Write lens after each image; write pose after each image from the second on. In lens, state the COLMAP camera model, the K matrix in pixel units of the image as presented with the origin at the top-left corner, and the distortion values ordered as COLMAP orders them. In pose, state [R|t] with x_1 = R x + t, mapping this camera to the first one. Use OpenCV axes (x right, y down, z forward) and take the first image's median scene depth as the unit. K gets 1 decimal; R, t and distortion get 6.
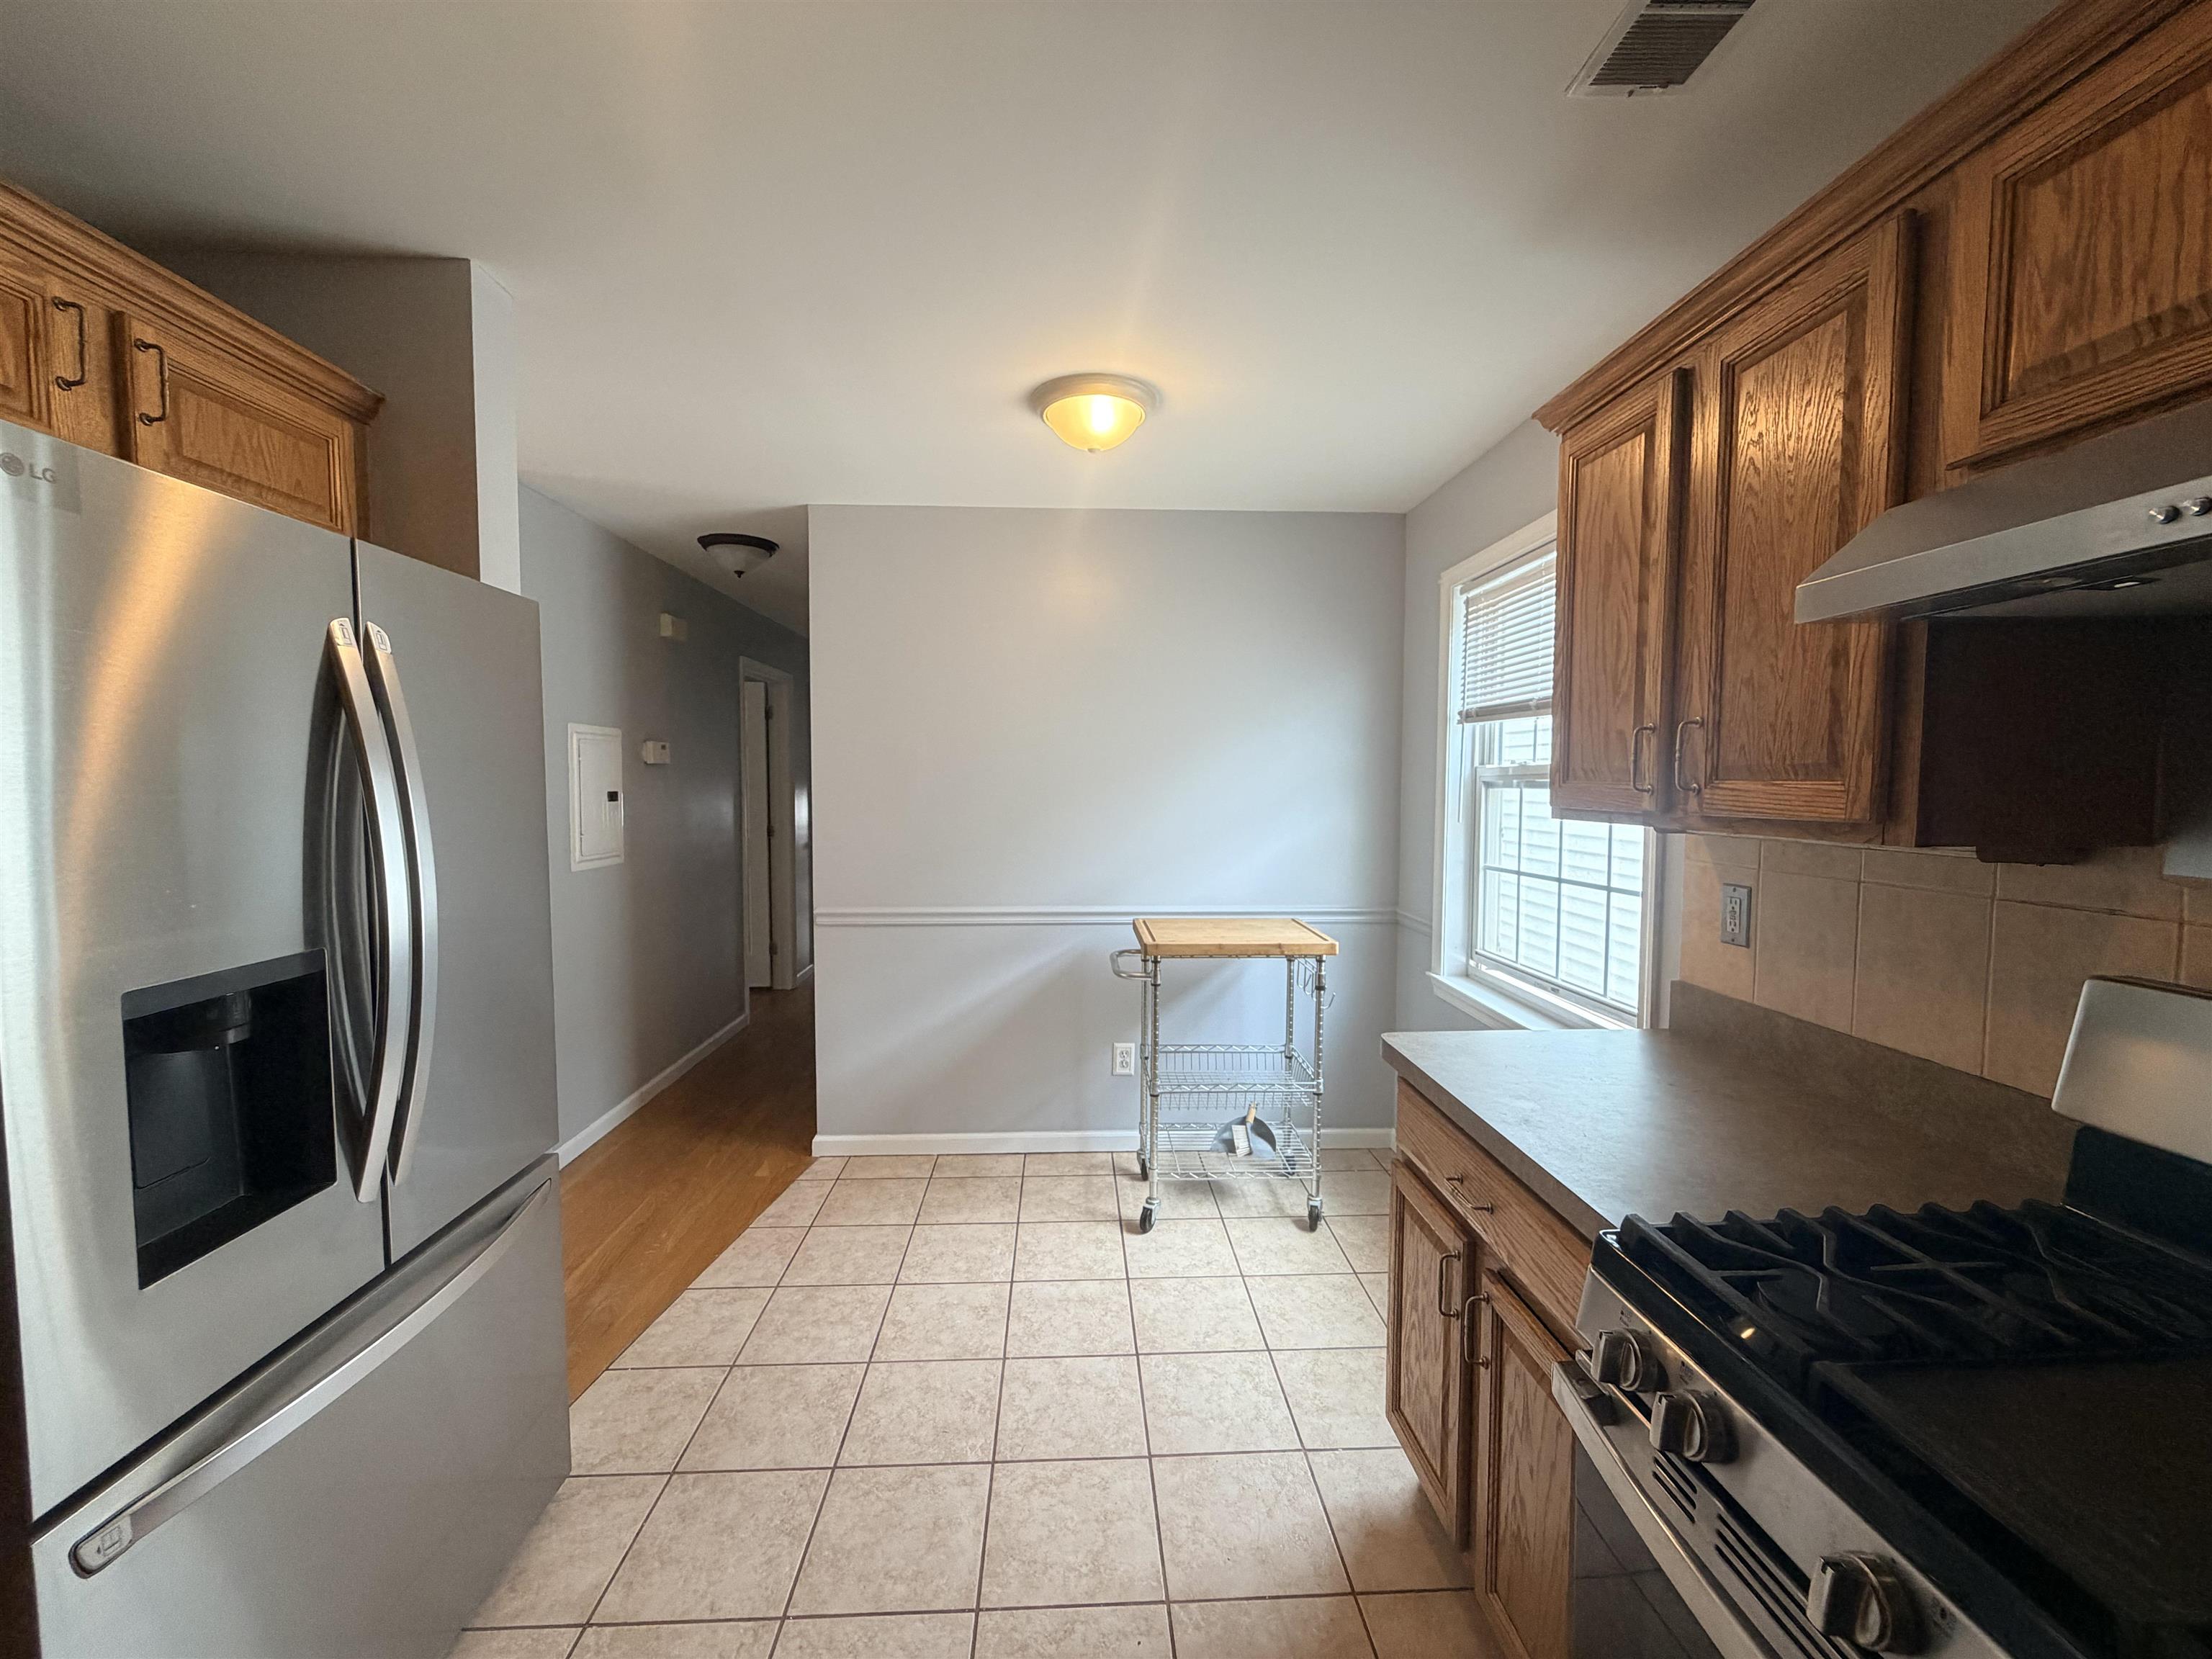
lens RADIAL K [[888.1, 0, 1106.0], [0, 888.1, 829.5], [0, 0, 1]] dist [0.000279, -0.000160]
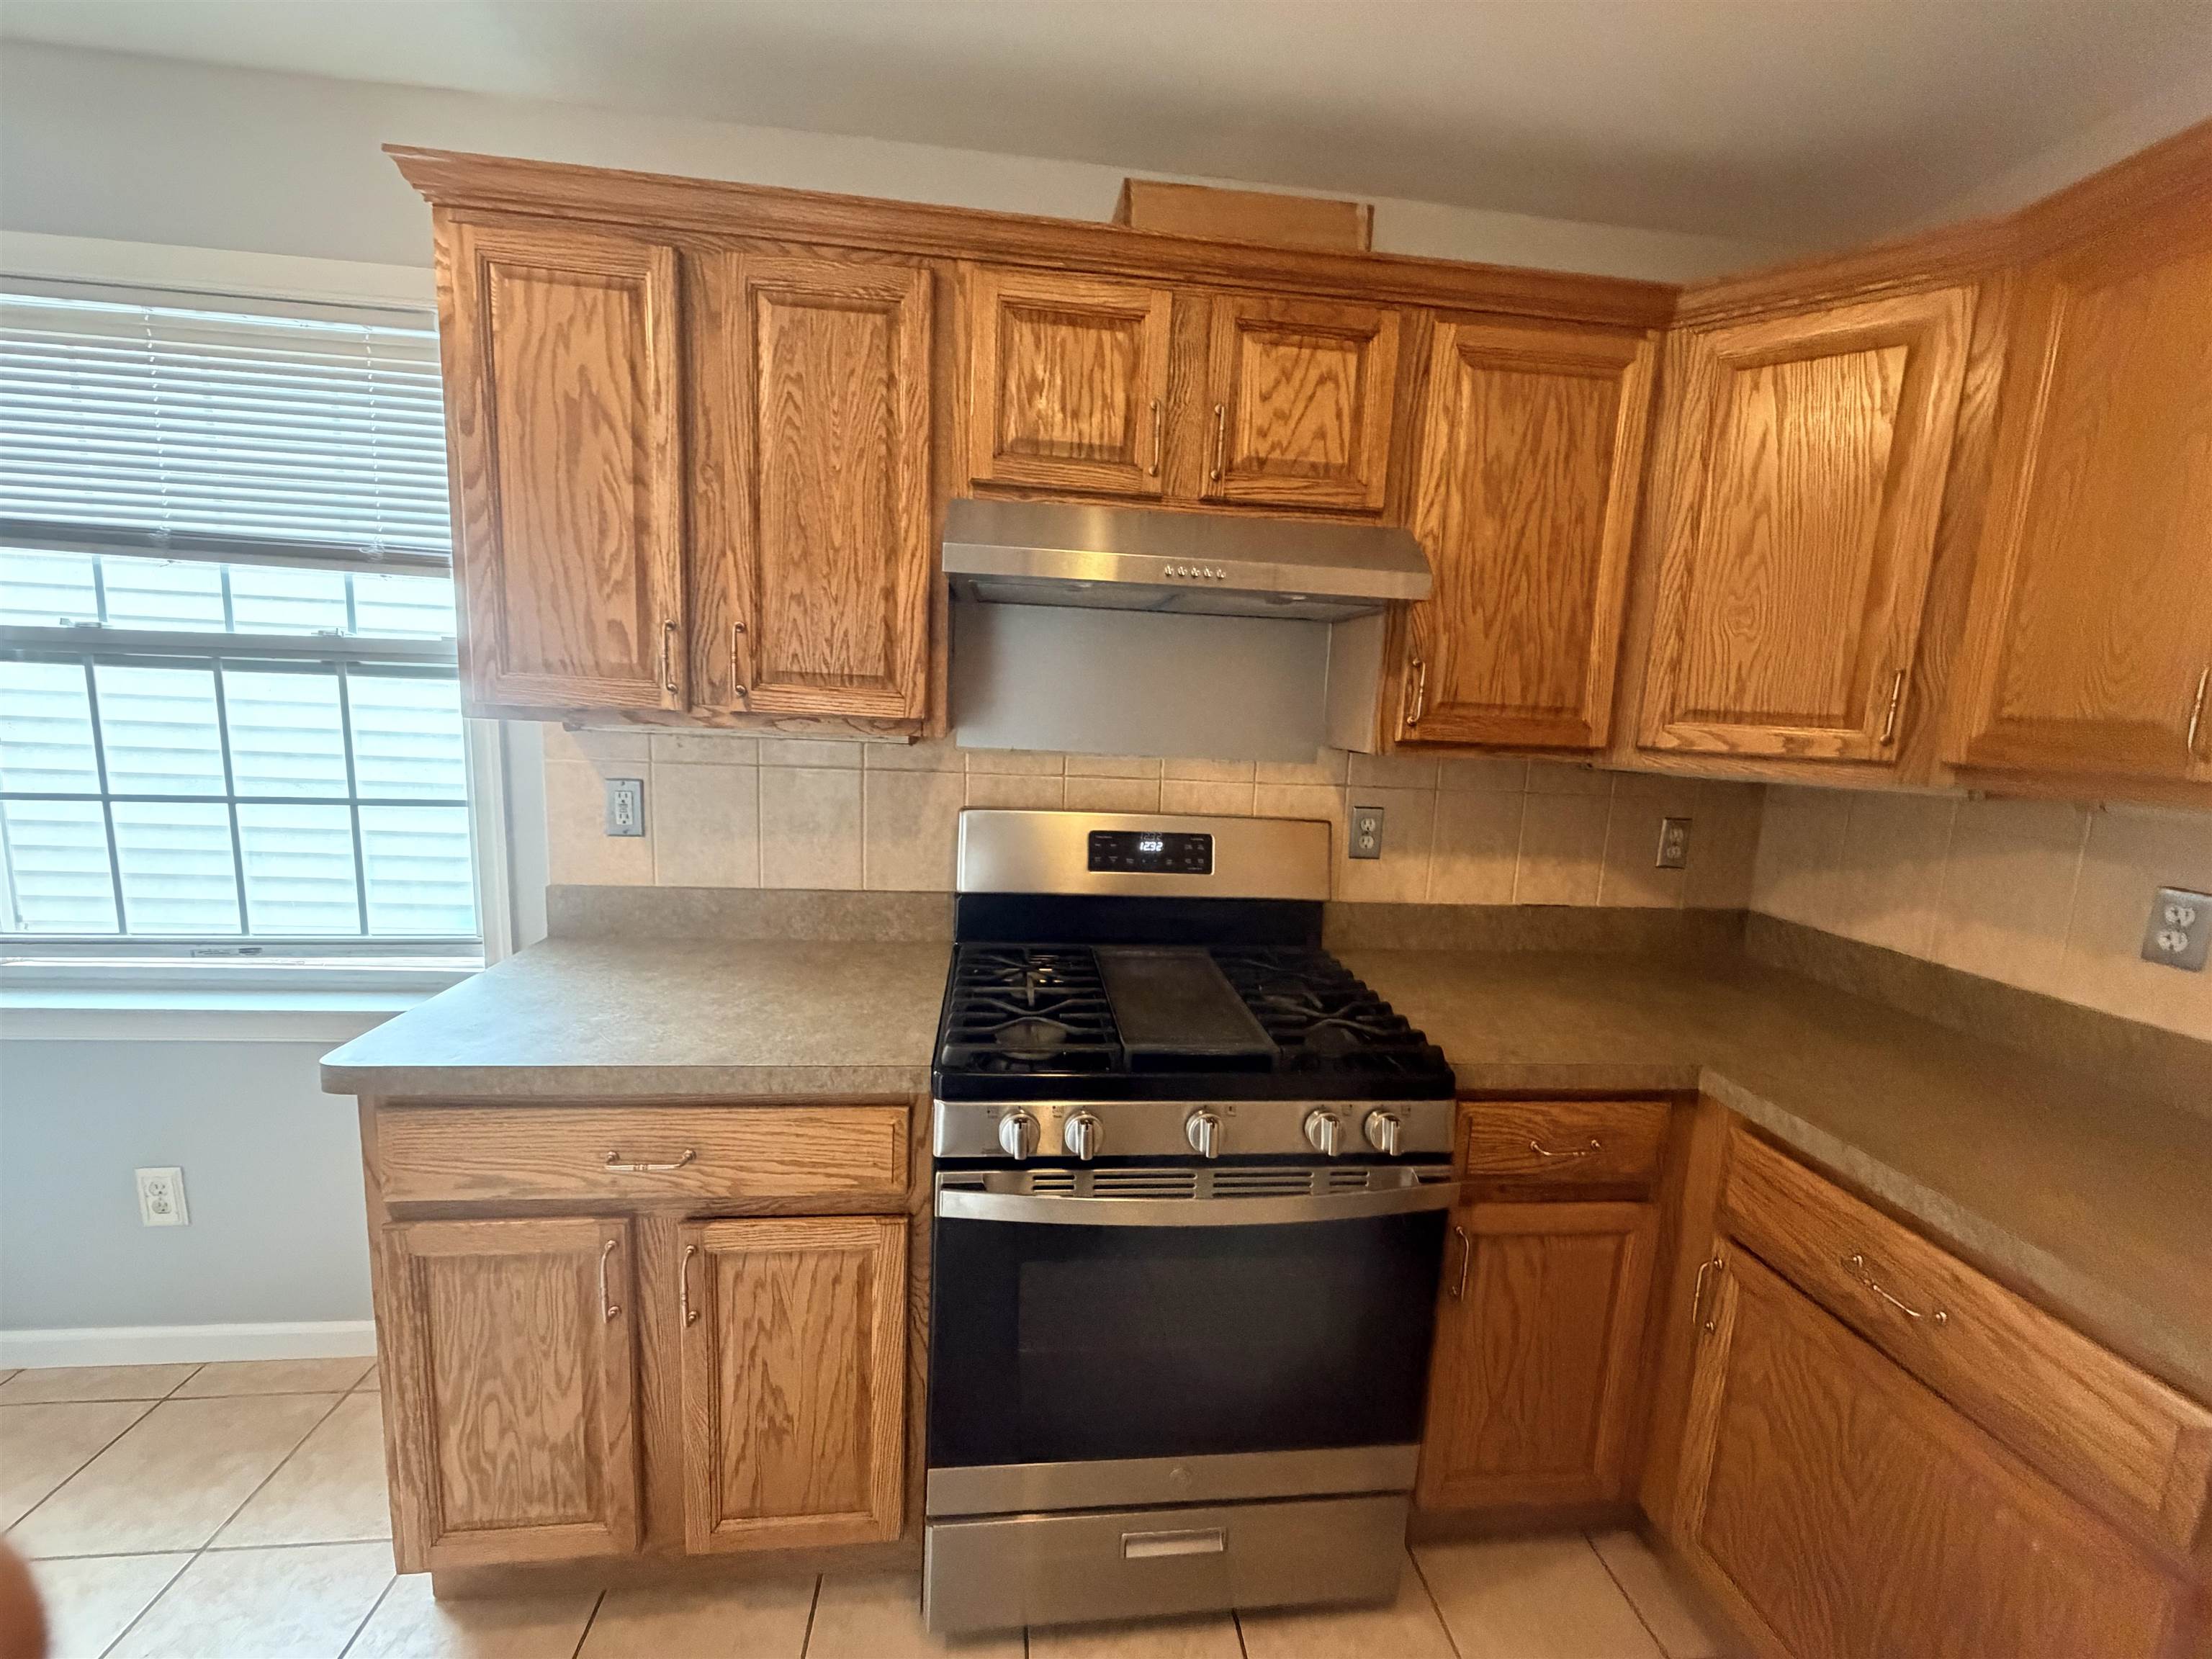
lens RADIAL K [[888.1, 0, 1106.0], [0, 888.1, 829.5], [0, 0, 1]] dist [0.000279, -0.000160]
pose [[-0.059229, -0.149463, 0.986992, -0.449793], [0.009907, 0.988591, 0.150300, -0.037217], [-0.998195, 0.018680, -0.057072, 0.634946]]
